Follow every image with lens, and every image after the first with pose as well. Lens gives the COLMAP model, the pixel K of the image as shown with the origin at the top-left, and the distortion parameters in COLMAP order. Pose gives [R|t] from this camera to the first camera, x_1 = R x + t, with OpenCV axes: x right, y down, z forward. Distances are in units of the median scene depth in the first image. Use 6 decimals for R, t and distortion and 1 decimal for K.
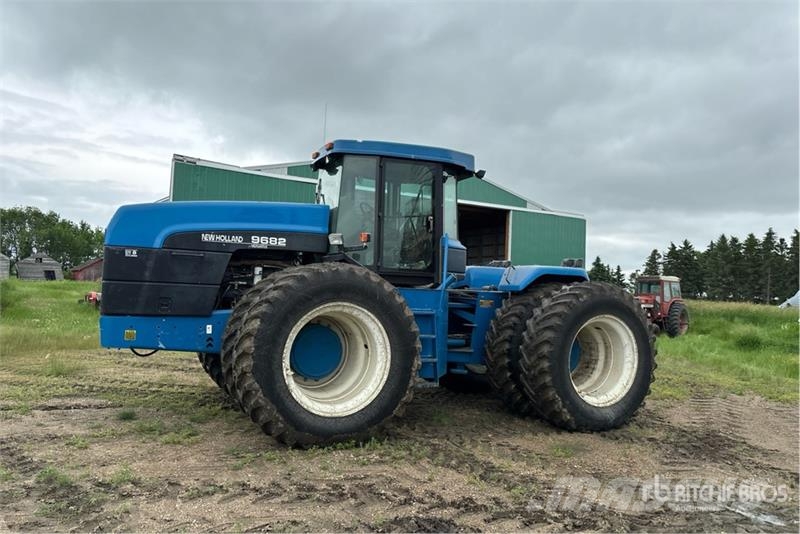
lens RADIAL K [[608.4, 0, 399.2], [0, 608.4, 269.8], [0, 0, 1]] dist [0.053737, -0.019341]
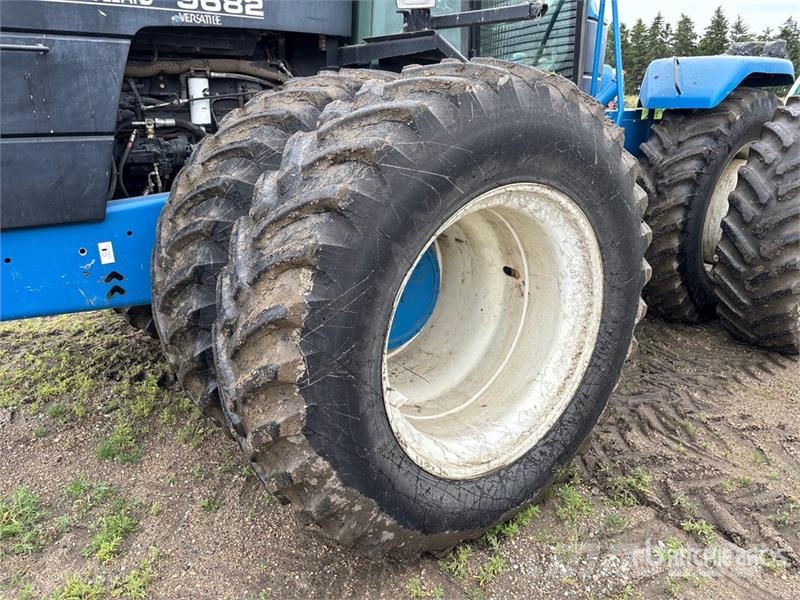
lens RADIAL K [[603.7, 0, 394.9], [0, 603.7, 296.8], [0, 0, 1]] dist [0.044024, -0.036393]
pose [[0.980270, -0.094904, 0.173392, -0.182277], [0.027808, 0.934689, 0.354378, -0.007986], [-0.195700, -0.342564, 0.918886, 0.543599]]
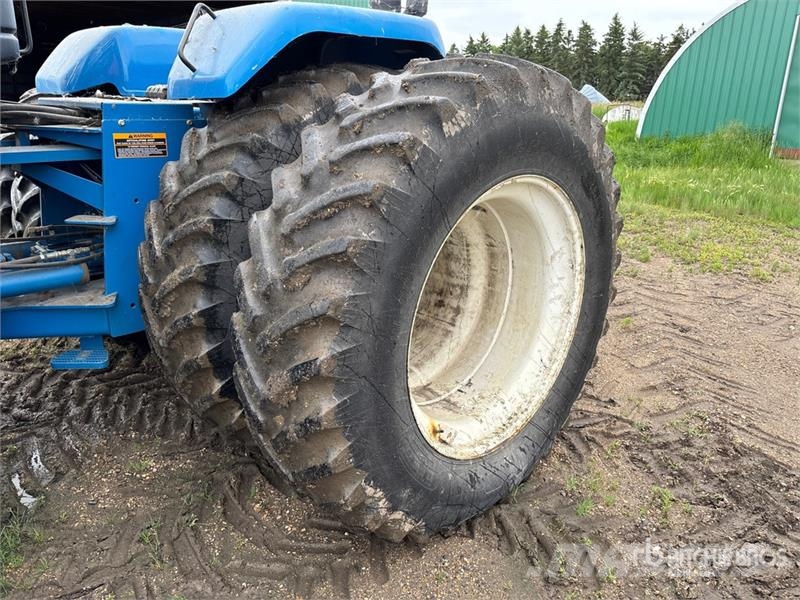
lens RADIAL K [[603.7, 0, 387.2], [0, 603.7, 303.7], [0, 0, 1]] dist [0.044024, -0.036393]
pose [[0.954295, -0.126225, 0.270902, 0.190836], [0.021597, 0.933190, 0.358735, 0.025340], [-0.298085, -0.336488, 0.893264, 0.740810]]
